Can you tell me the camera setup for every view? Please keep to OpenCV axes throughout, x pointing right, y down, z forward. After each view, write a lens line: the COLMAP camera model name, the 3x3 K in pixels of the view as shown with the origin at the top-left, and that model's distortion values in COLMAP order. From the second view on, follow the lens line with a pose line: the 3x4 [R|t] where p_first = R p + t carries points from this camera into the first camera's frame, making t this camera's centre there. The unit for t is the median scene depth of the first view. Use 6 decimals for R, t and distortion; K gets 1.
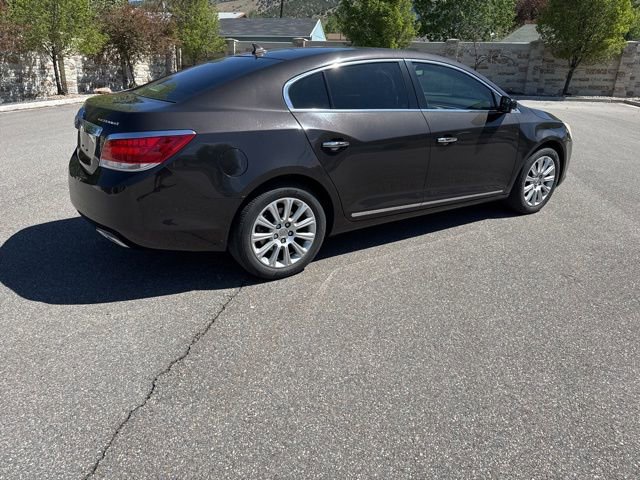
lens RADIAL K [[455.9, 0, 316.3], [0, 455.9, 238.2], [0, 0, 1]] dist [0.011287, -0.009344]
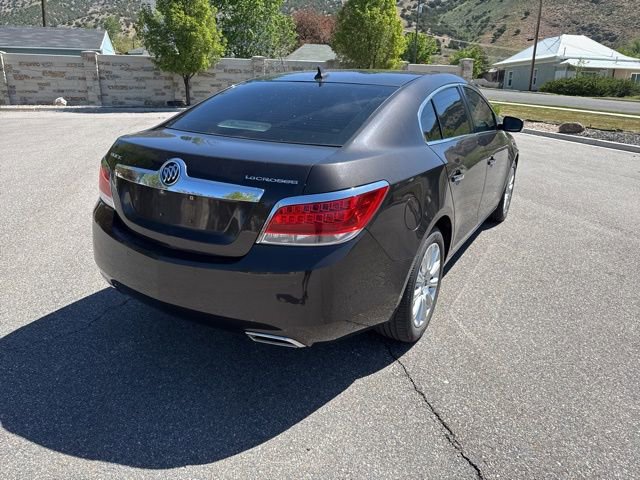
lens RADIAL K [[453.9, 0, 318.4], [0, 453.9, 243.5], [0, 0, 1]] dist [0.009644, -0.007774]
pose [[0.888058, -0.158229, 0.431643, -0.442221], [0.165412, 0.985998, 0.021123, -0.101423], [-0.428942, 0.052640, 0.901797, 0.216211]]
